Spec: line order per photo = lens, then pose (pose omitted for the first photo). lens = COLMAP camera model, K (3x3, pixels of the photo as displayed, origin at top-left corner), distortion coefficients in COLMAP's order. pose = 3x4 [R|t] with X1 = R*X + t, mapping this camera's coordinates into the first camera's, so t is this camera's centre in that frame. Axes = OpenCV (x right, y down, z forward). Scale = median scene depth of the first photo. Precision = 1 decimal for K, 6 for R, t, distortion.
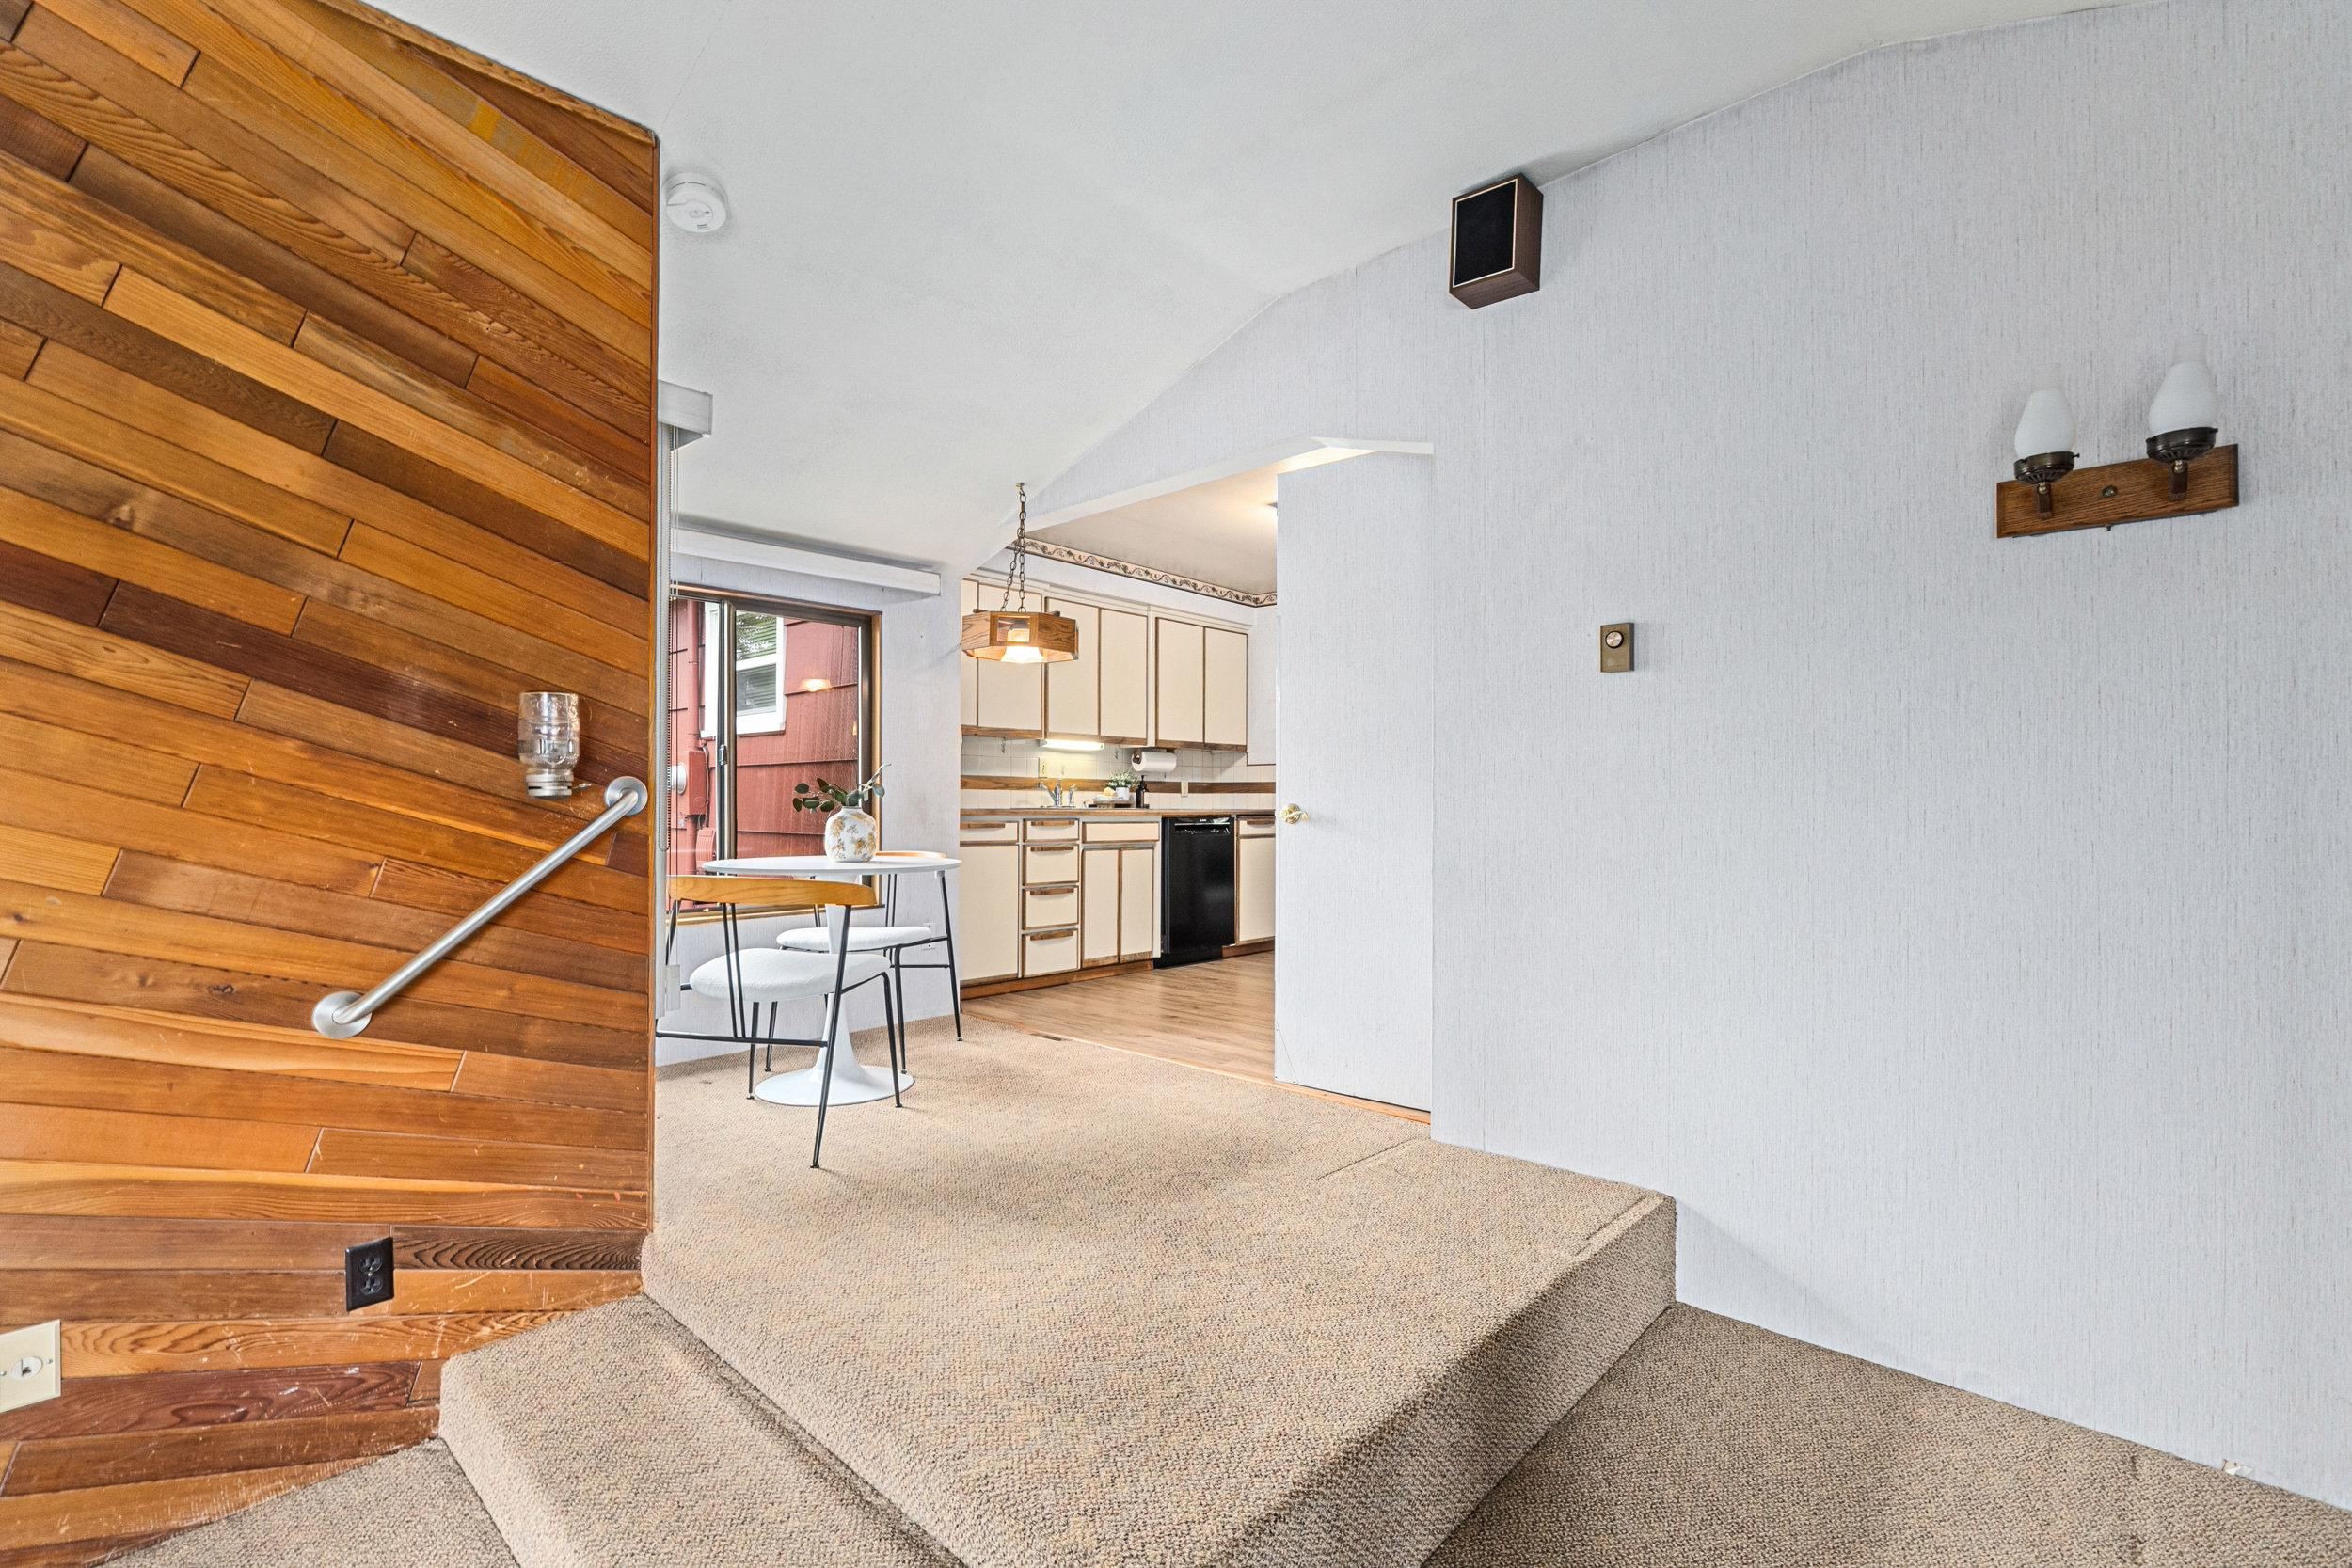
lens RADIAL K [[1039.6, 0, 1170.6], [0, 1039.6, 789.8], [0, 0, 1]] dist [-0.009391, -0.000168]
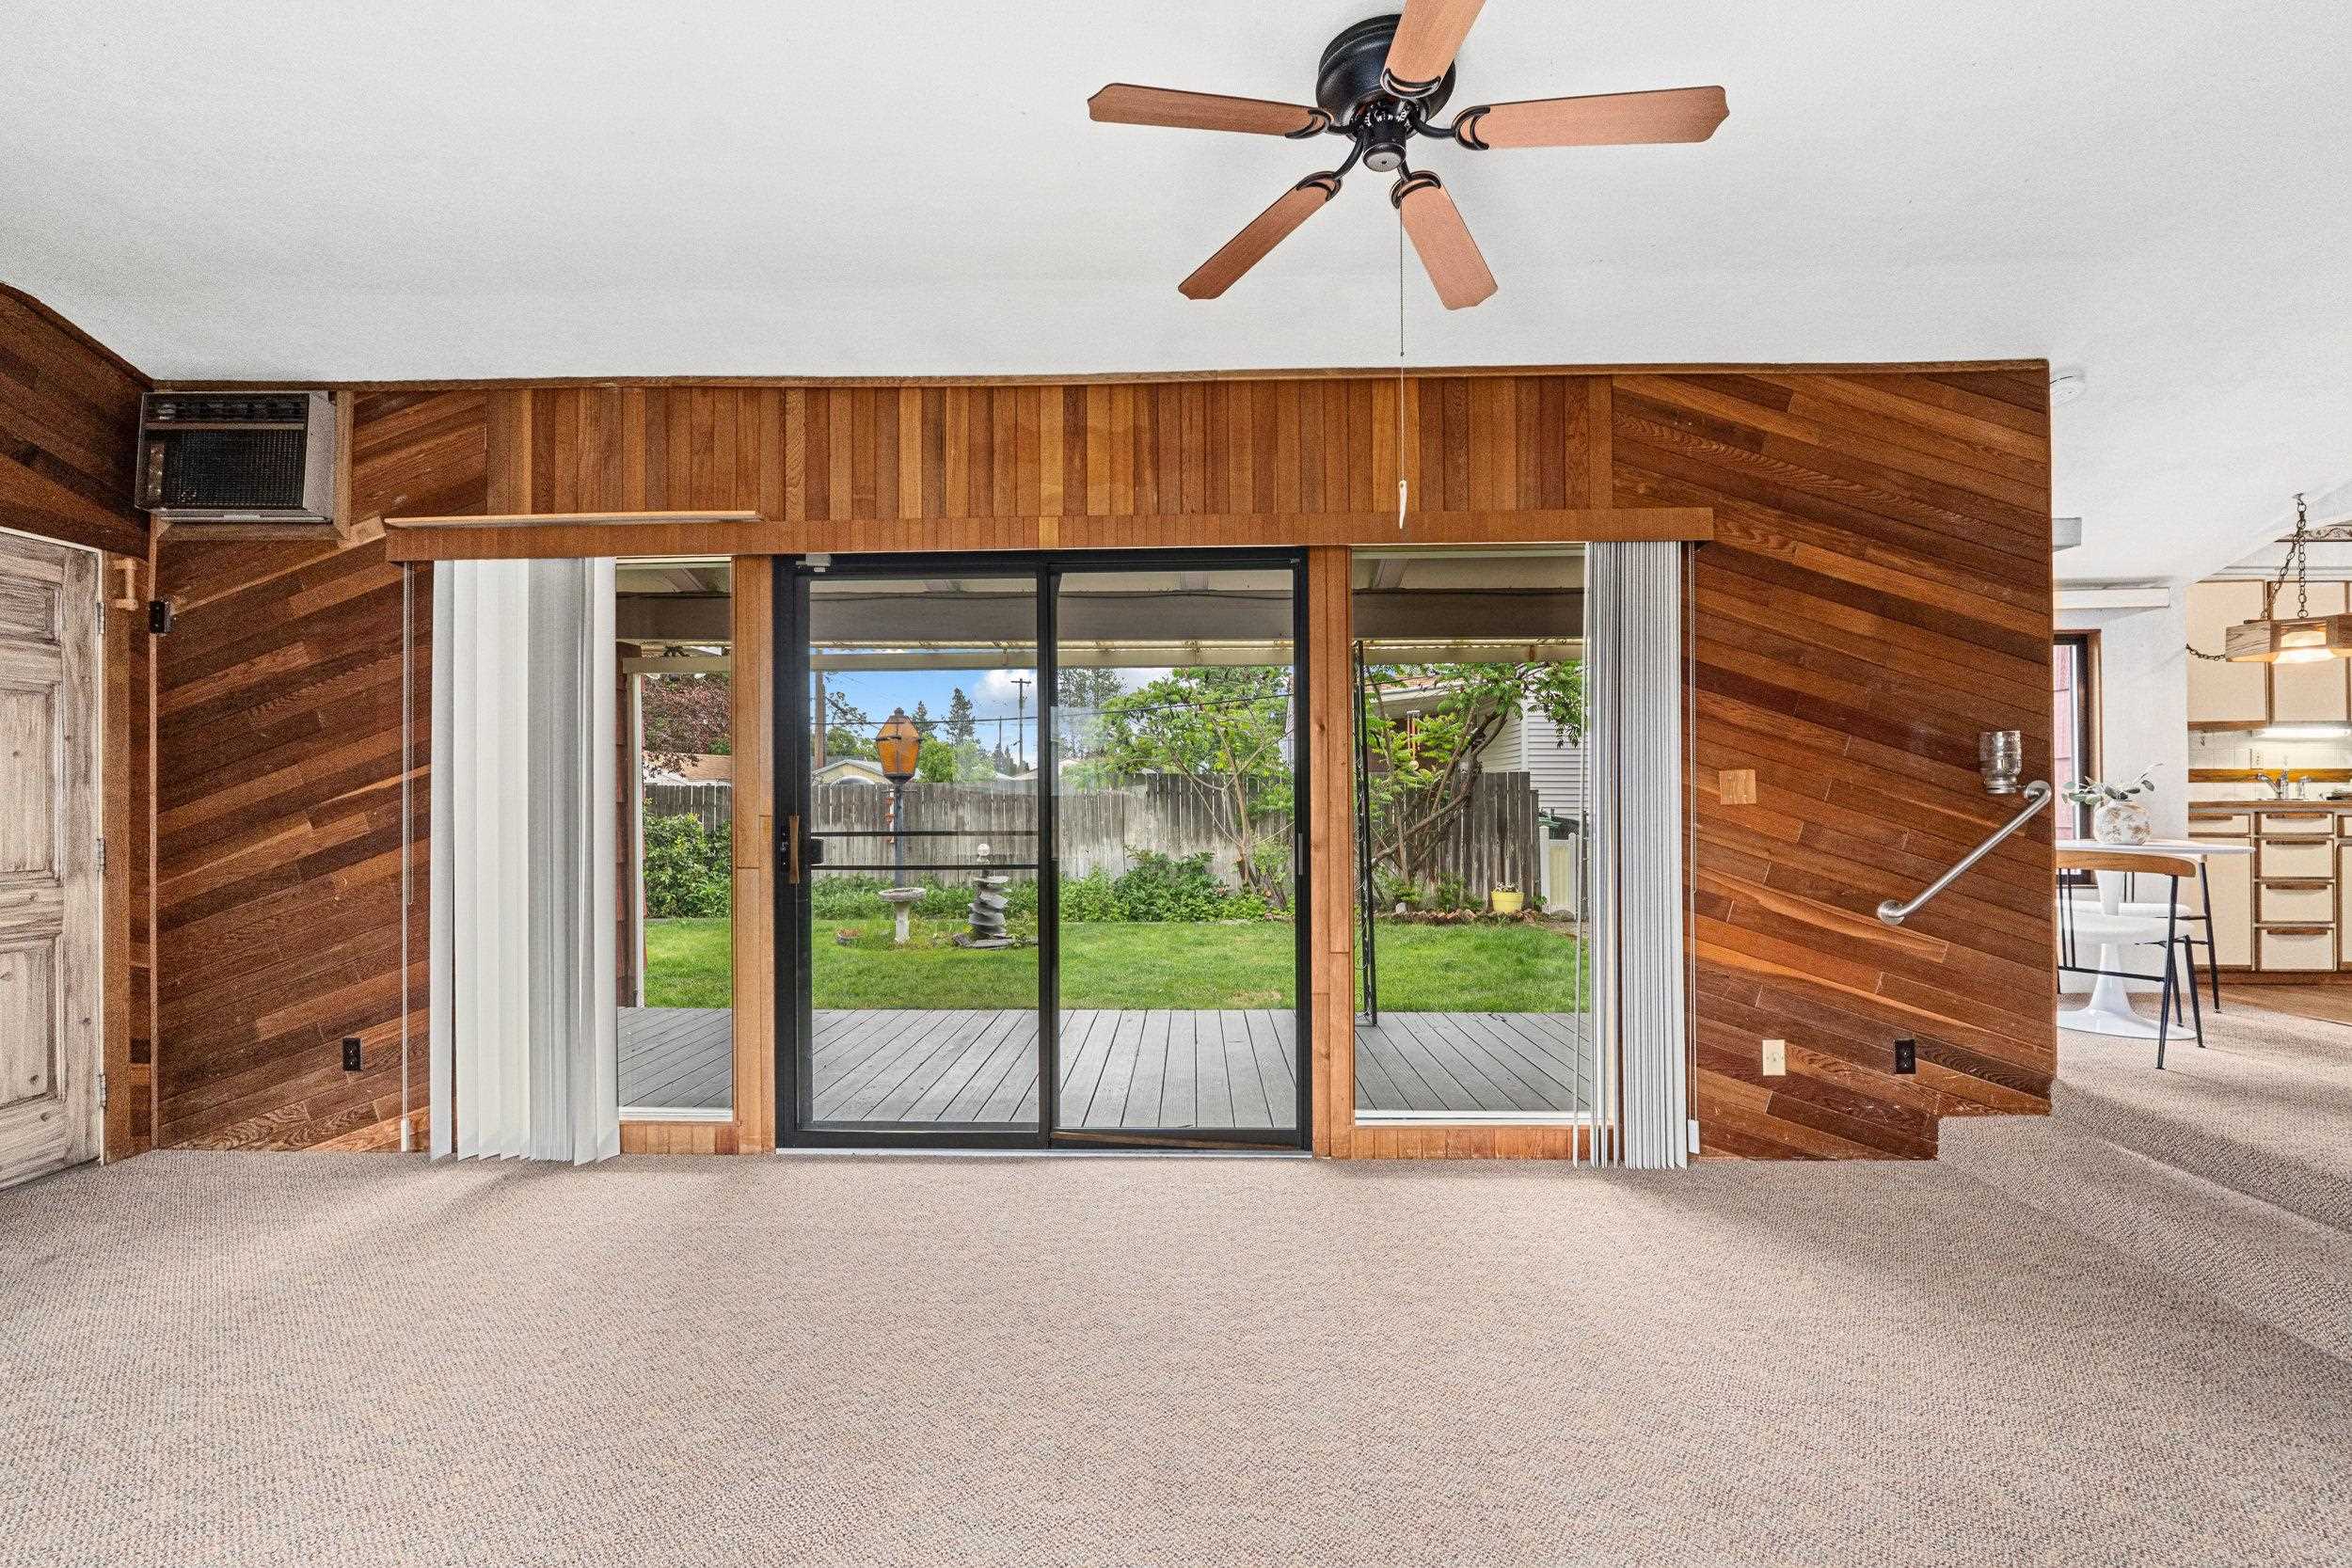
lens RADIAL K [[991.2, 0, 1164.0], [0, 991.2, 793.6], [0, 0, 1]] dist [-0.010008, 0.001519]
pose [[0.651475, -0.011056, -0.758590, -0.129692], [0.016327, 0.999867, -0.000552, -0.007017], [0.758495, -0.012026, 0.651568, -0.482695]]
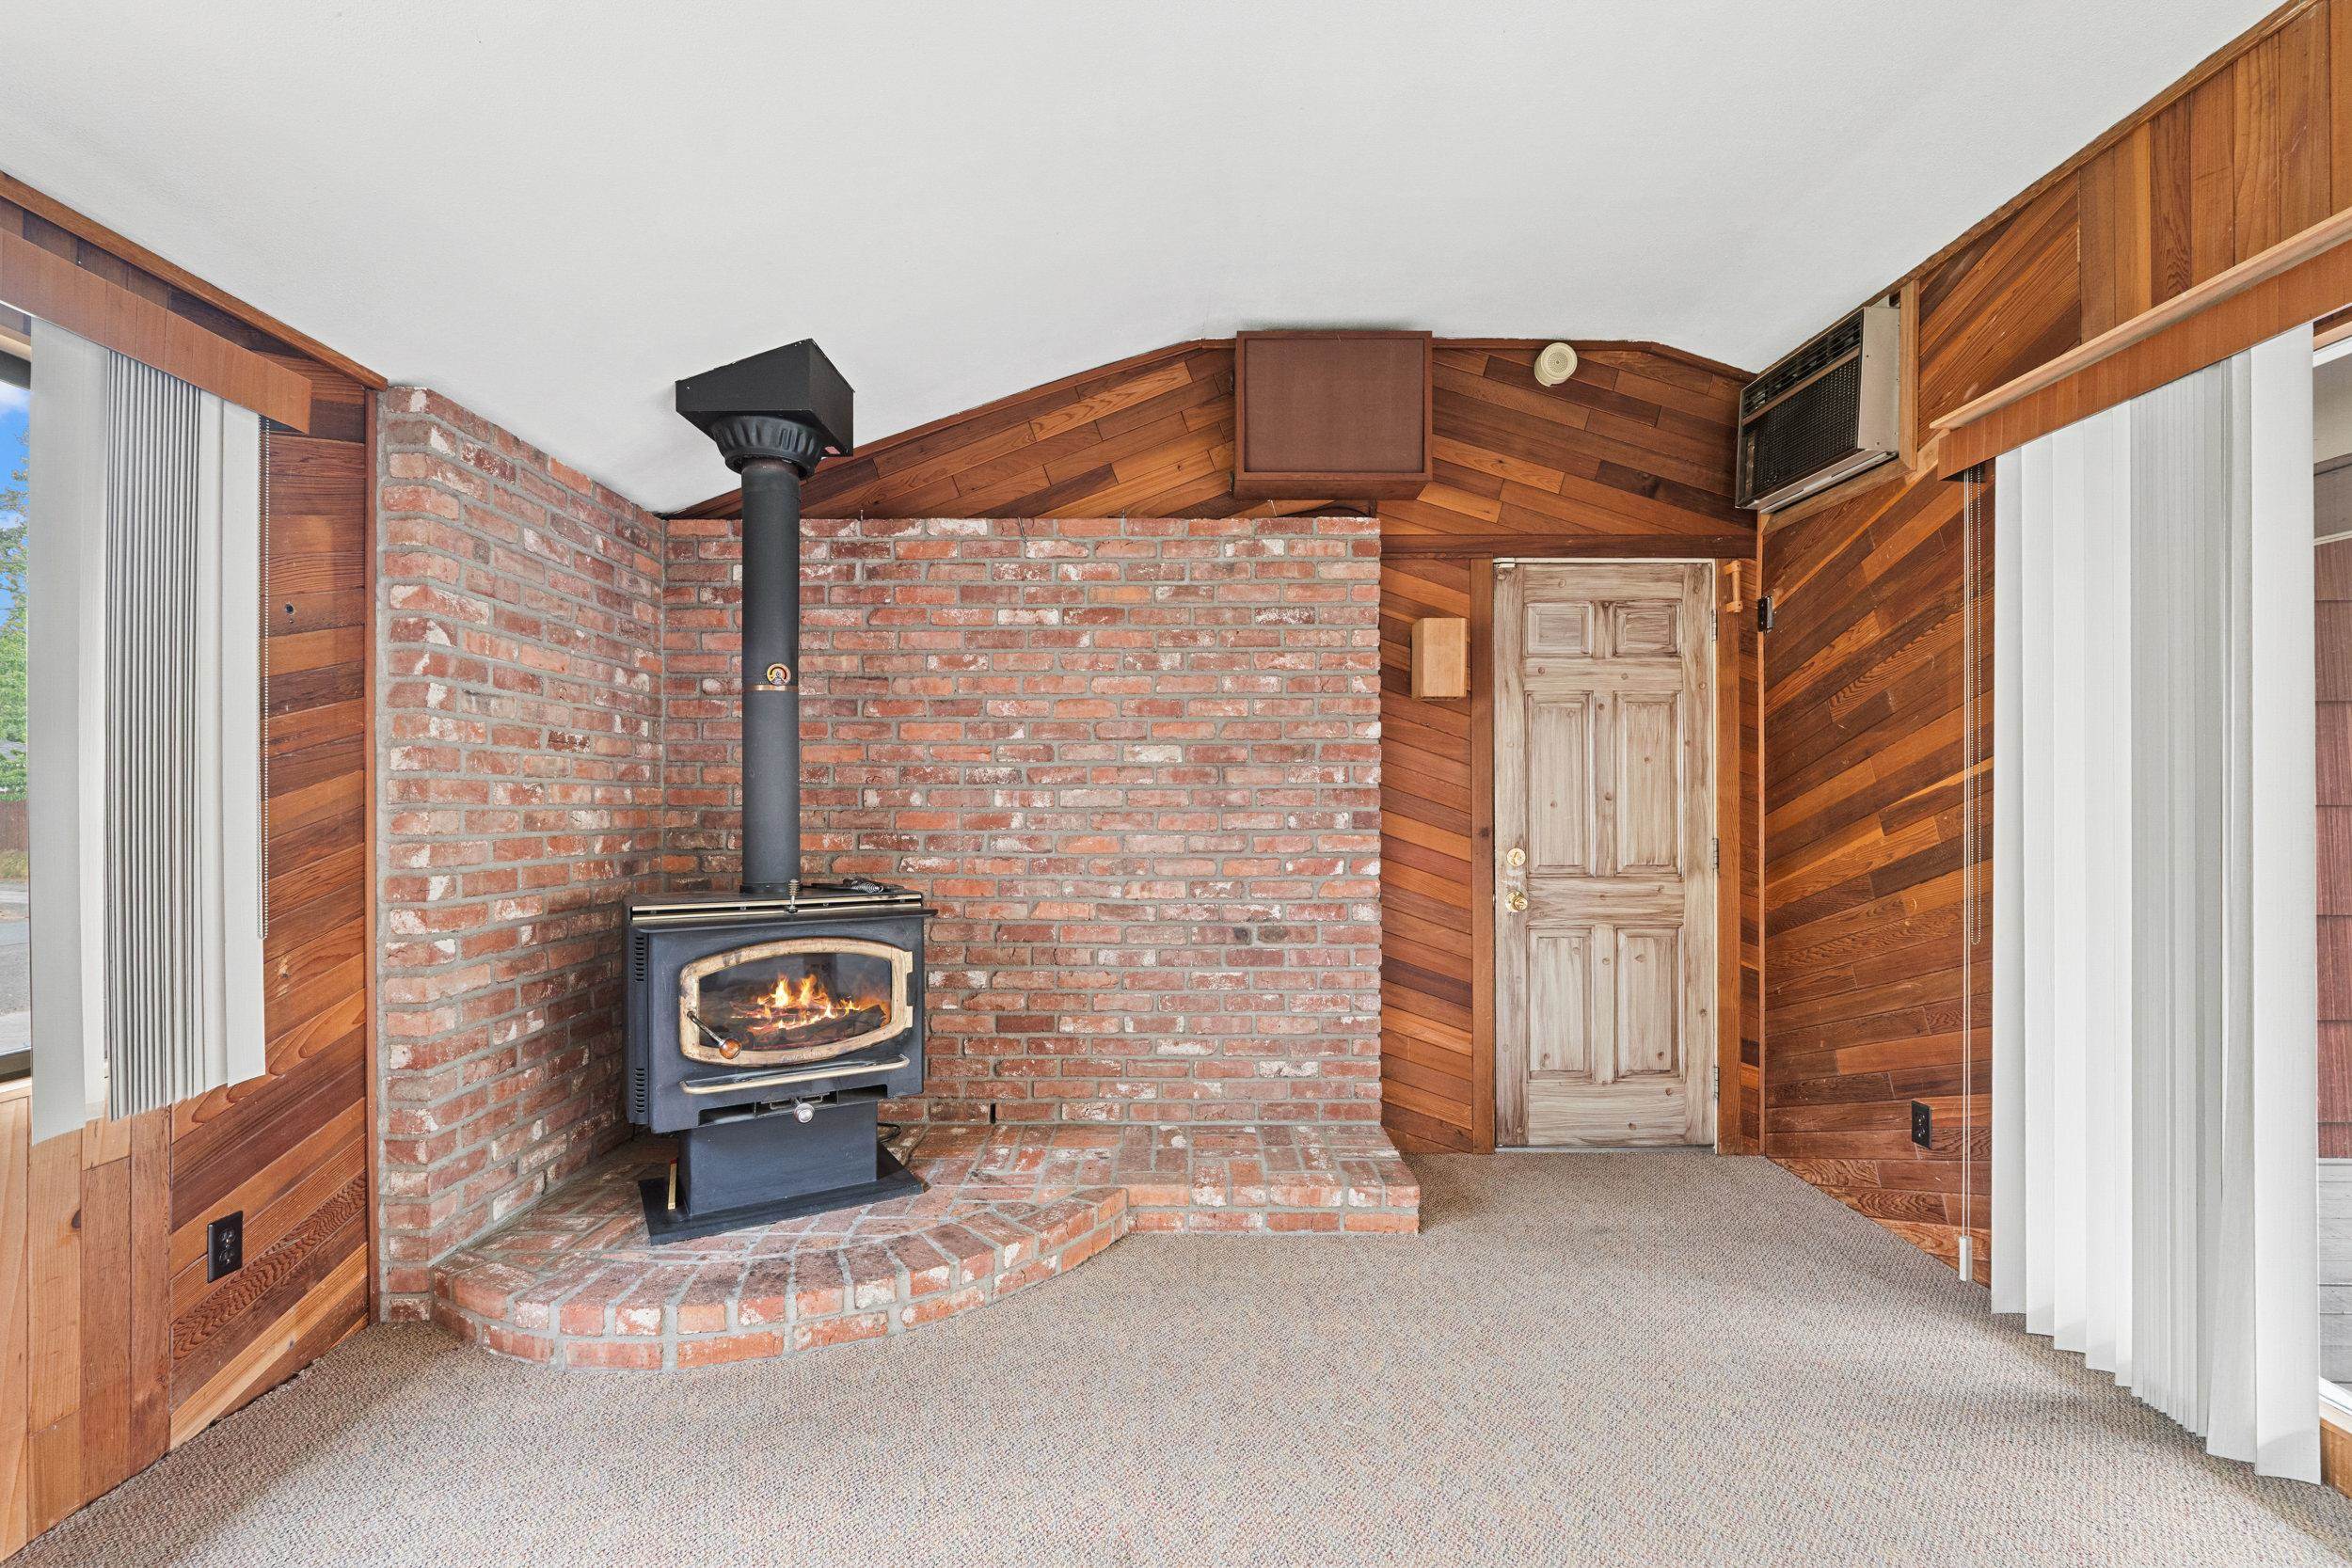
lens RADIAL K [[991.2, 0, 1172.9], [0, 991.2, 805.4], [0, 0, 1]] dist [-0.010008, 0.001519]
pose [[-0.735170, -0.004187, -0.677870, -0.383102], [0.005823, 0.999905, -0.012491, -0.005009], [0.677858, -0.013130, -0.735075, -0.326782]]
